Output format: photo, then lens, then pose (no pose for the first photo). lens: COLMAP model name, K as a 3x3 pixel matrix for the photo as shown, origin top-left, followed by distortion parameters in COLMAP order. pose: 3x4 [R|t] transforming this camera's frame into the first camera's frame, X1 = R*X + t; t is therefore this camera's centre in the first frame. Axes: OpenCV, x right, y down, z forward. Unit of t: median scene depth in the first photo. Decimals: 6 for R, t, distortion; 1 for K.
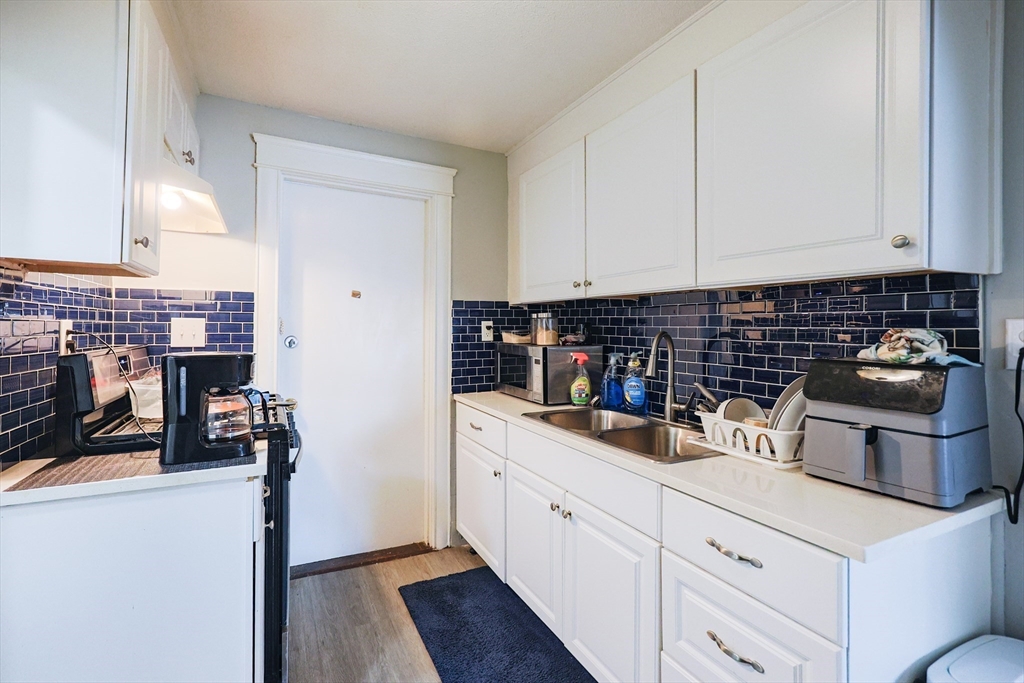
lens RADIAL K [[435.2, 0, 514.5], [0, 435.2, 332.2], [0, 0, 1]] dist [0.006130, 0.000621]
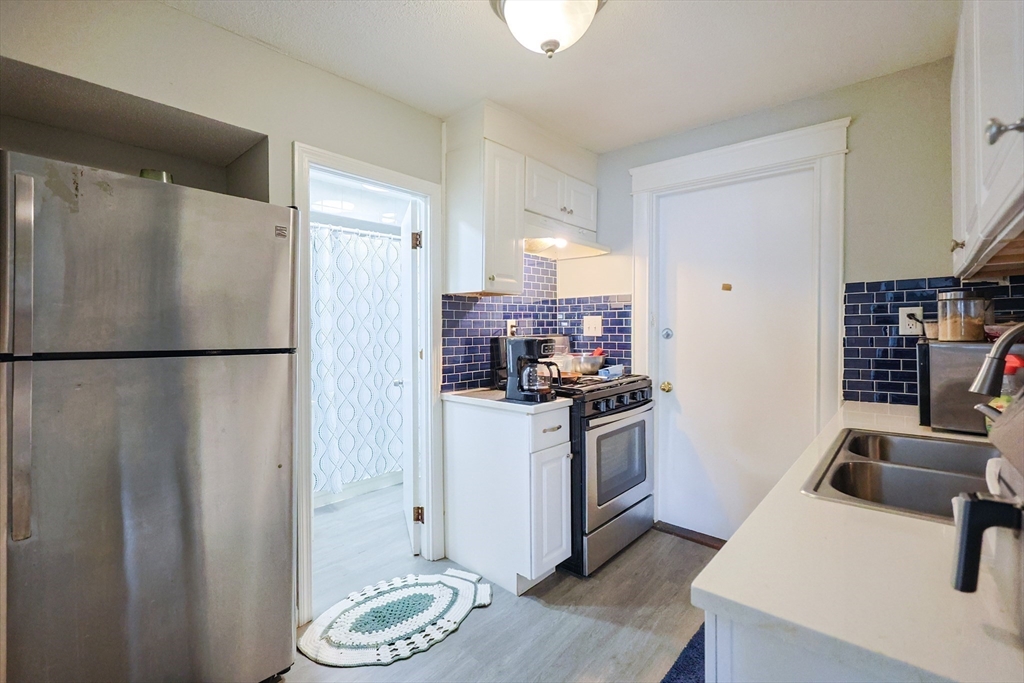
lens RADIAL K [[468.0, 0, 515.6], [0, 468.0, 336.8], [0, 0, 1]] dist [-0.016833, -0.000142]
pose [[0.396213, 0.011867, -0.918082, 0.472022], [0.007177, 0.999846, 0.016022, 0.007765], [0.918131, -0.012937, 0.396067, 0.125106]]
